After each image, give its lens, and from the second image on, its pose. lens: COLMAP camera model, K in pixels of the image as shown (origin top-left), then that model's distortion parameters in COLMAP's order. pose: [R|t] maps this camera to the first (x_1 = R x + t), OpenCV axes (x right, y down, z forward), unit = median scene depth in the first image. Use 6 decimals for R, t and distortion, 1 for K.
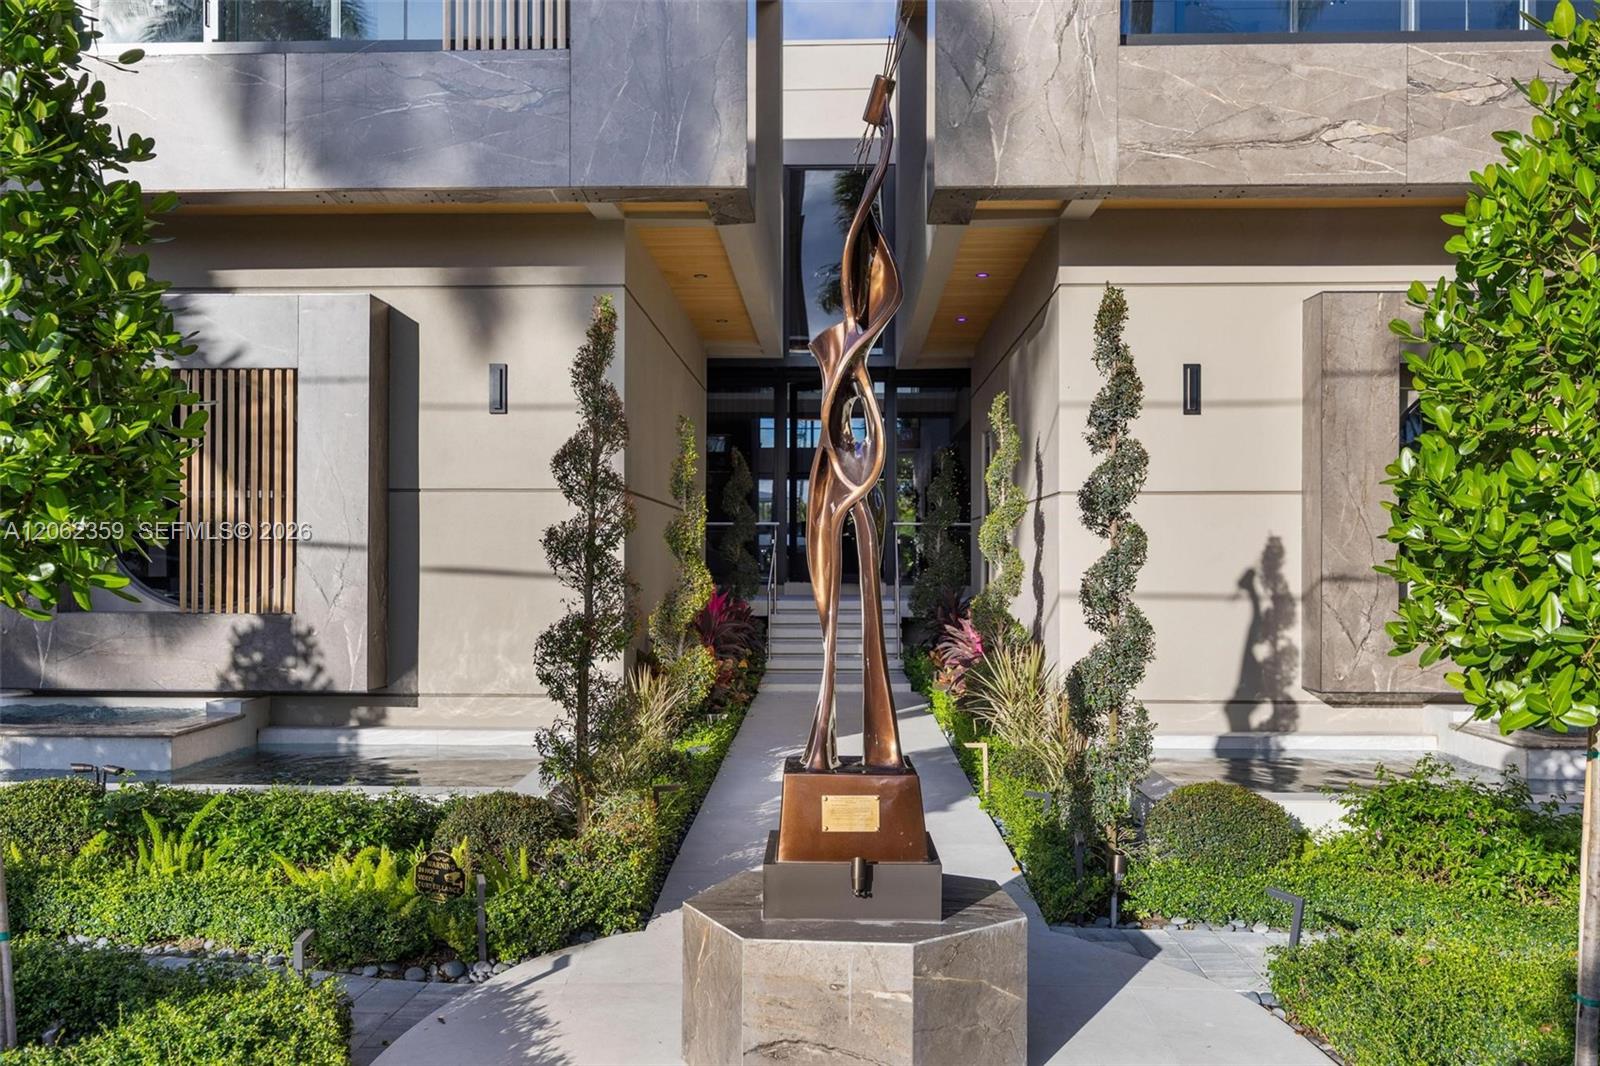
lens RADIAL K [[1380.0, 0, 799.6], [0, 1380.0, 524.7], [0, 0, 1]] dist [-0.018915, -0.002889]
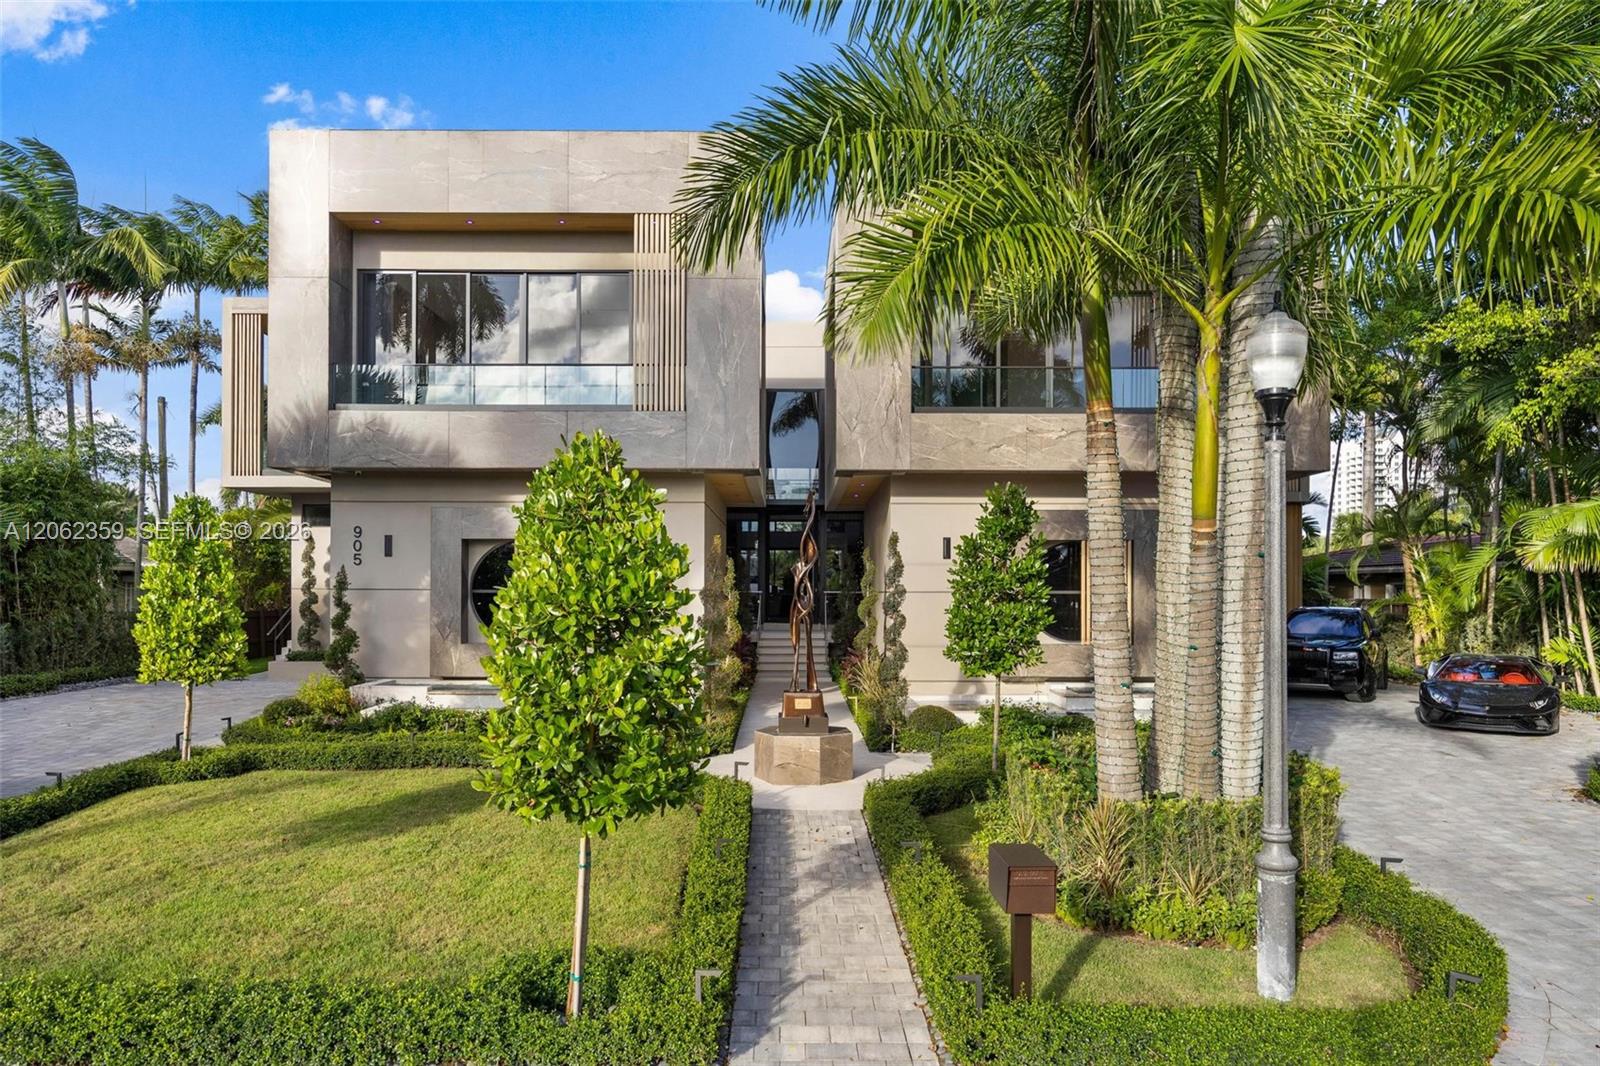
lens RADIAL K [[1153.7, 0, 799.6], [0, 1153.7, 538.7], [0, 0, 1]] dist [-0.024729, 0.005090]
pose [[0.999280, 0.002241, 0.037875, -0.045871], [-0.001598, 0.999854, -0.016990, -0.089174], [-0.037908, 0.016917, 0.999138, -1.063231]]
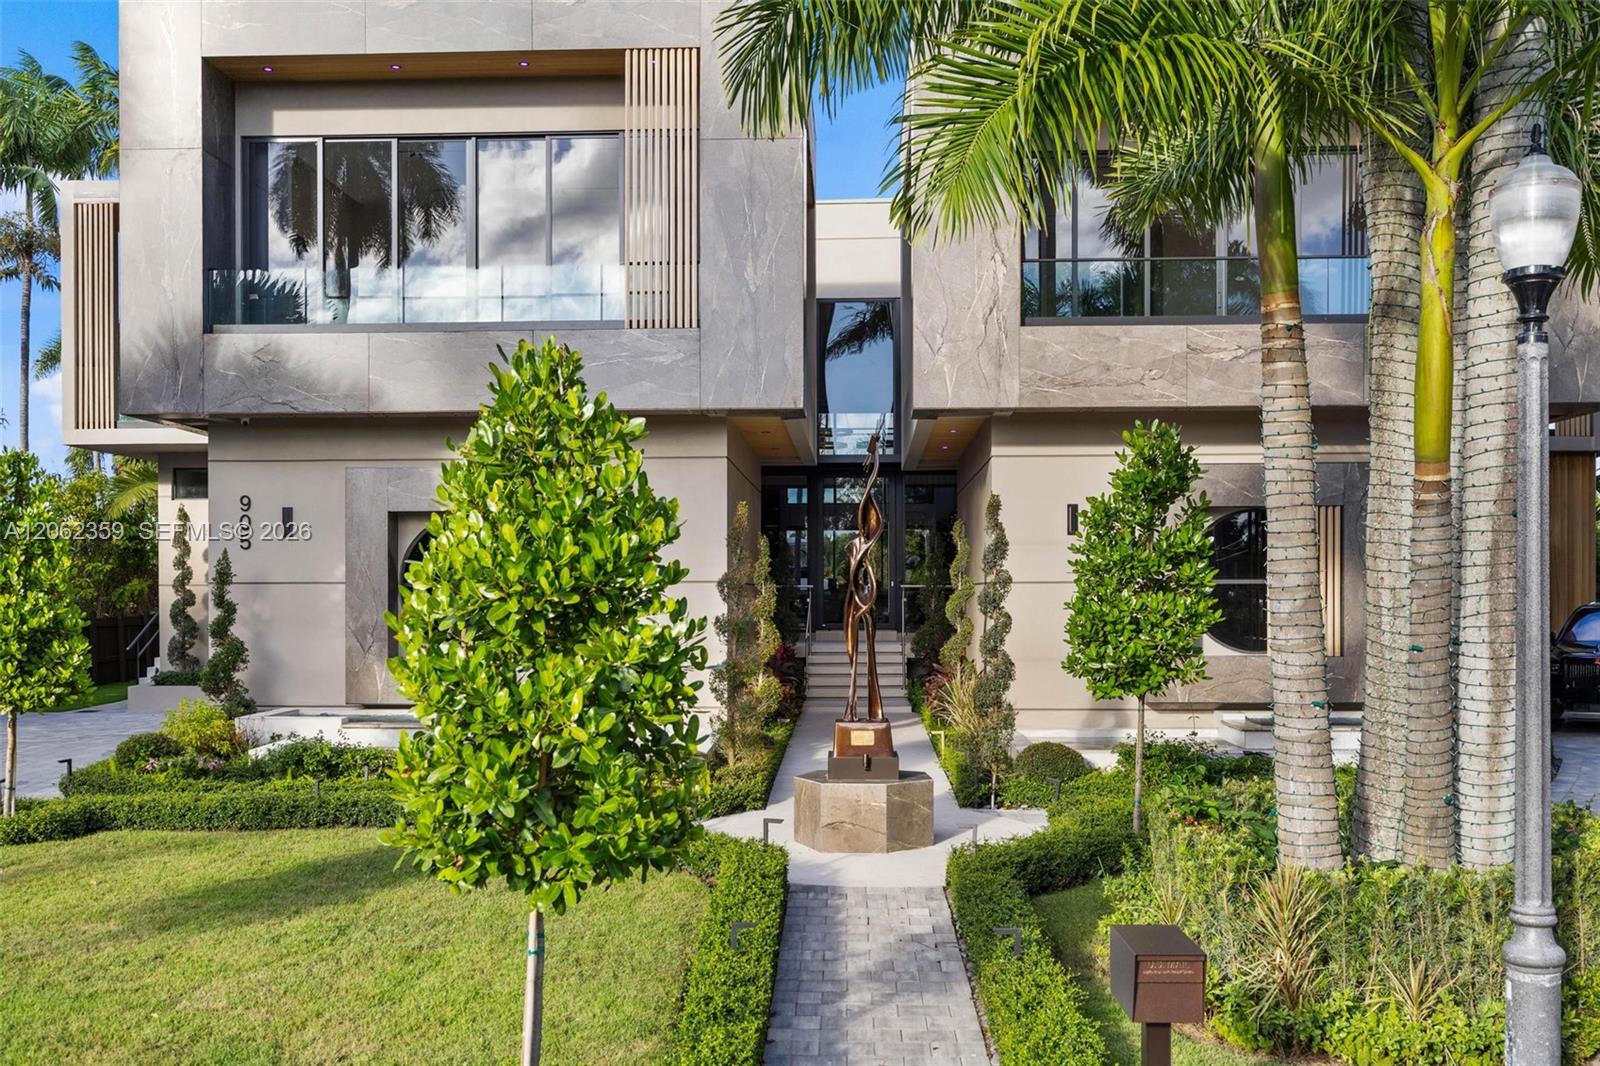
lens RADIAL K [[1634.0, 0, 791.3], [0, 1634.0, 544.5], [0, 0, 1]] dist [-0.023587, 0.000000]
pose [[0.999884, -0.004622, -0.014488, -0.025747], [0.004601, 0.999988, -0.001499, -0.074526], [0.014495, 0.001433, 0.999894, -1.057449]]
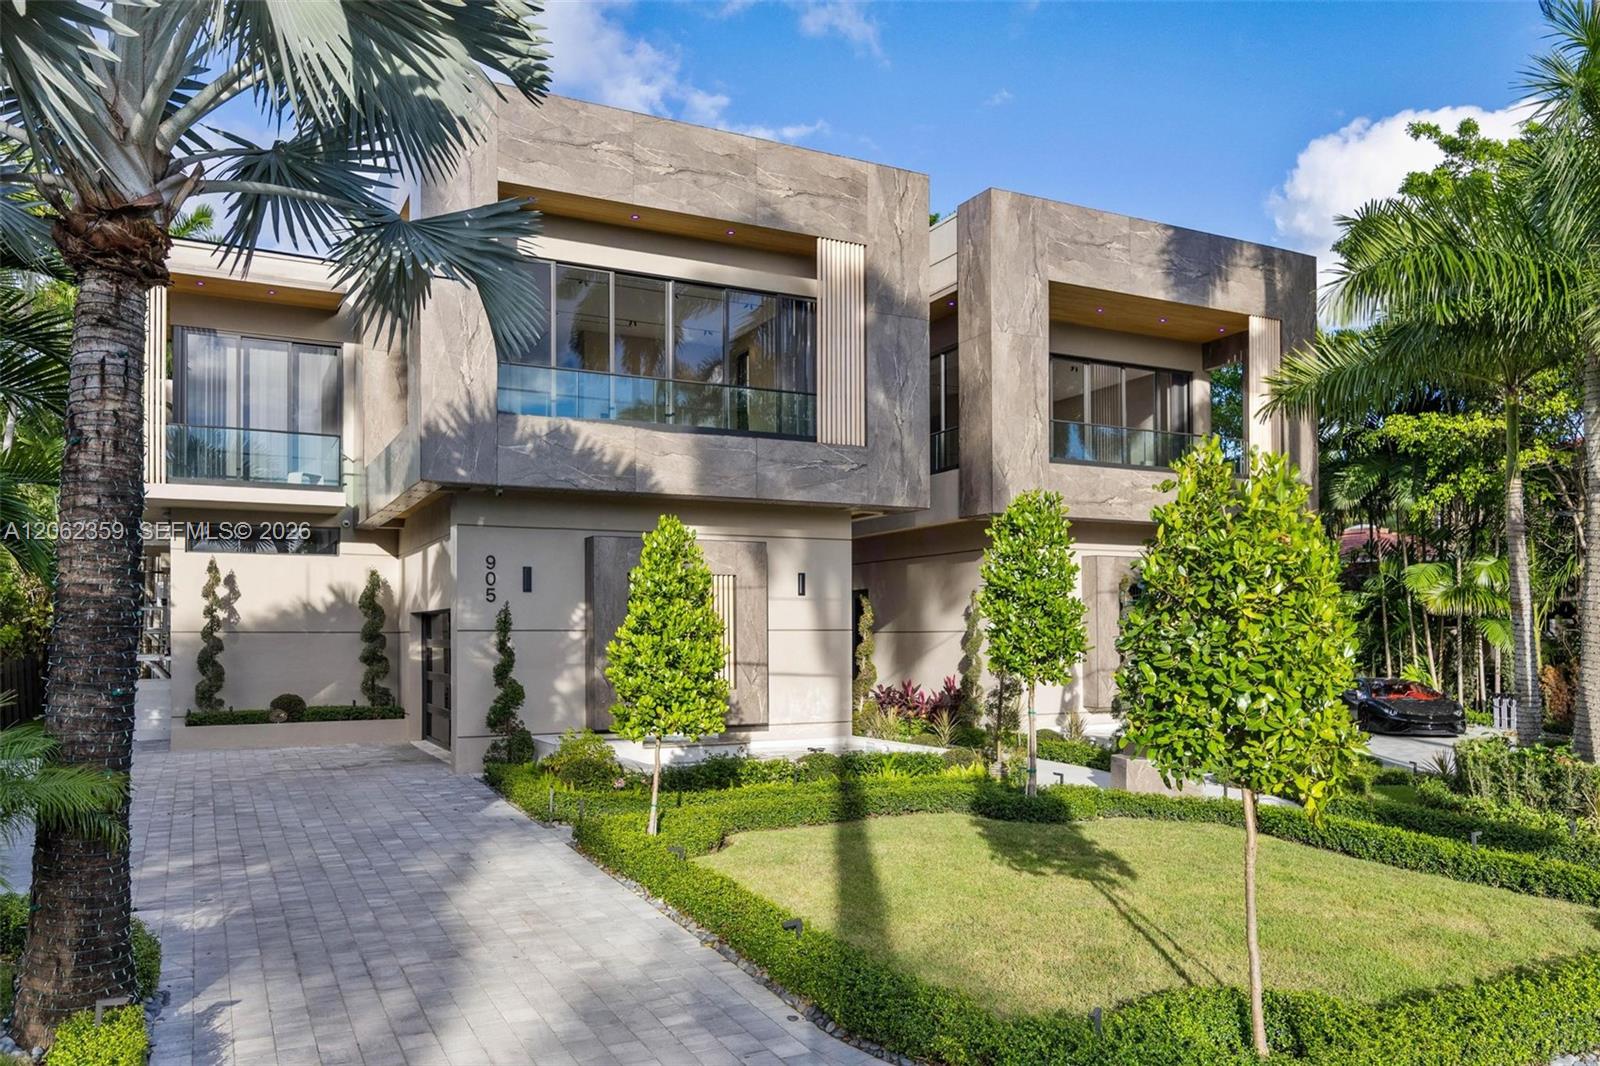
lens RADIAL K [[1136.3, 0, 797.4], [0, 1136.3, 544.2], [0, 0, 1]] dist [0.005458, 0.000613]
pose [[0.864320, 0.032232, 0.501909, -1.294759], [-0.008912, 0.998769, -0.048793, -0.082397], [-0.502864, 0.037700, 0.863543, -0.642980]]
